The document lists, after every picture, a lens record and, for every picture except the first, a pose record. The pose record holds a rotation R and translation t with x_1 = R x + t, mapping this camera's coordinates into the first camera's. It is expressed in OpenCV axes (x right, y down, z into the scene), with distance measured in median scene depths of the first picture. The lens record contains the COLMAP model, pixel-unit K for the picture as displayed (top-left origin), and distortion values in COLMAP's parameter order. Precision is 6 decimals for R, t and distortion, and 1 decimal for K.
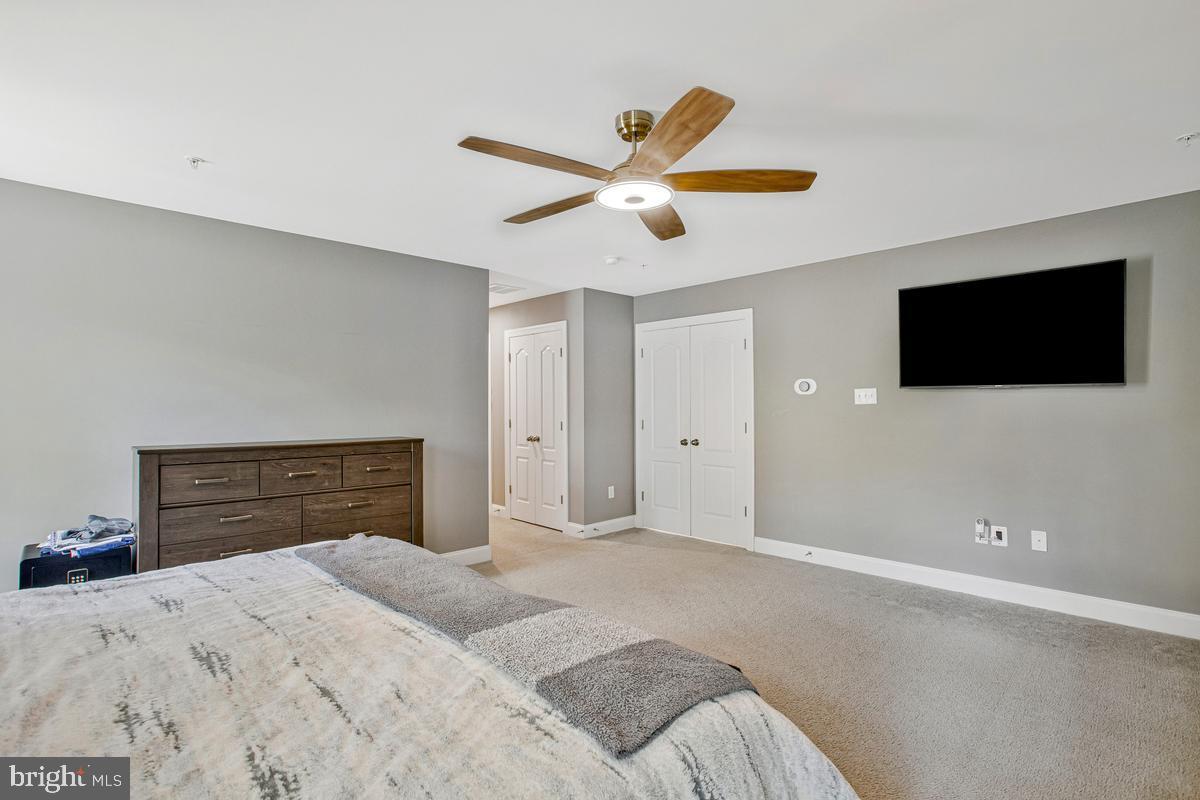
lens RADIAL K [[578.6, 0, 600.0], [0, 578.6, 400.0], [0, 0, 1]] dist [-0.002494, 0.000366]
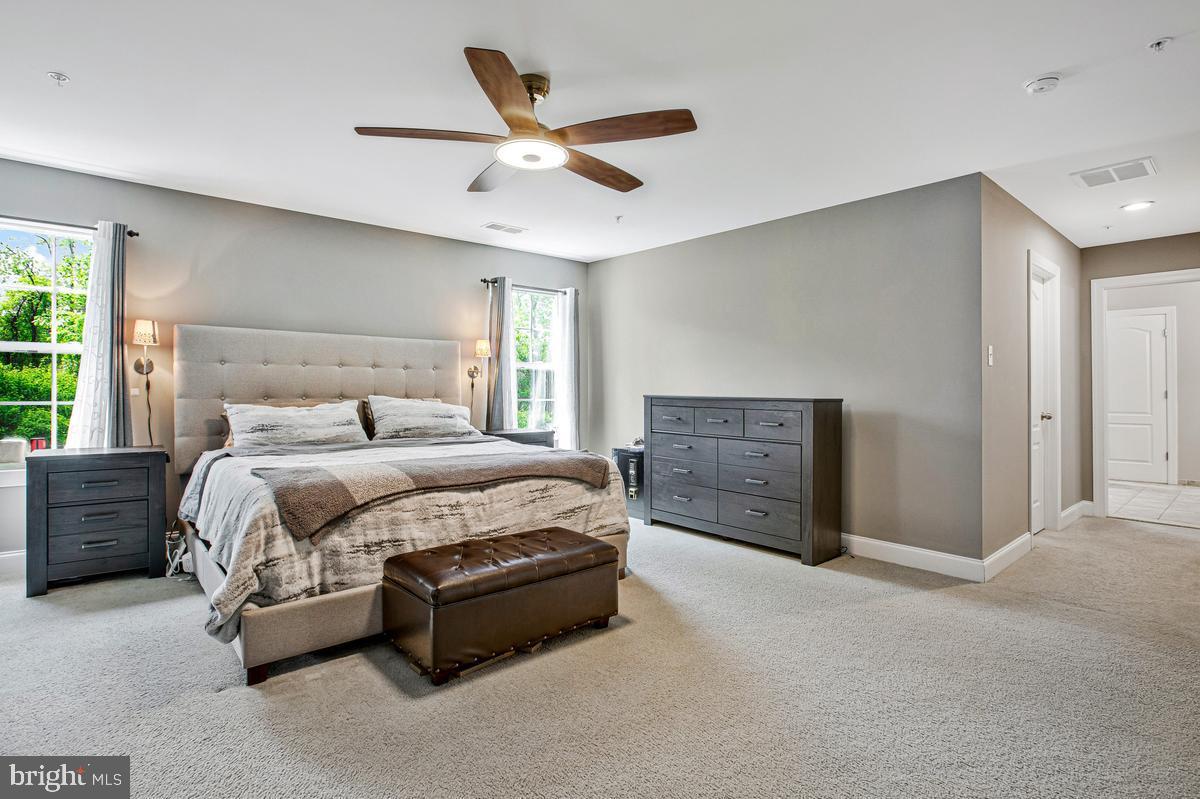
lens RADIAL K [[604.8, 0, 599.8], [0, 604.8, 384.1], [0, 0, 1]] dist [-0.048206, 0.018780]
pose [[-0.058964, -0.004346, -0.998251, 0.926237], [0.001949, 0.999988, -0.004468, 0.061595], [0.998258, -0.002209, -0.058955, 0.953989]]
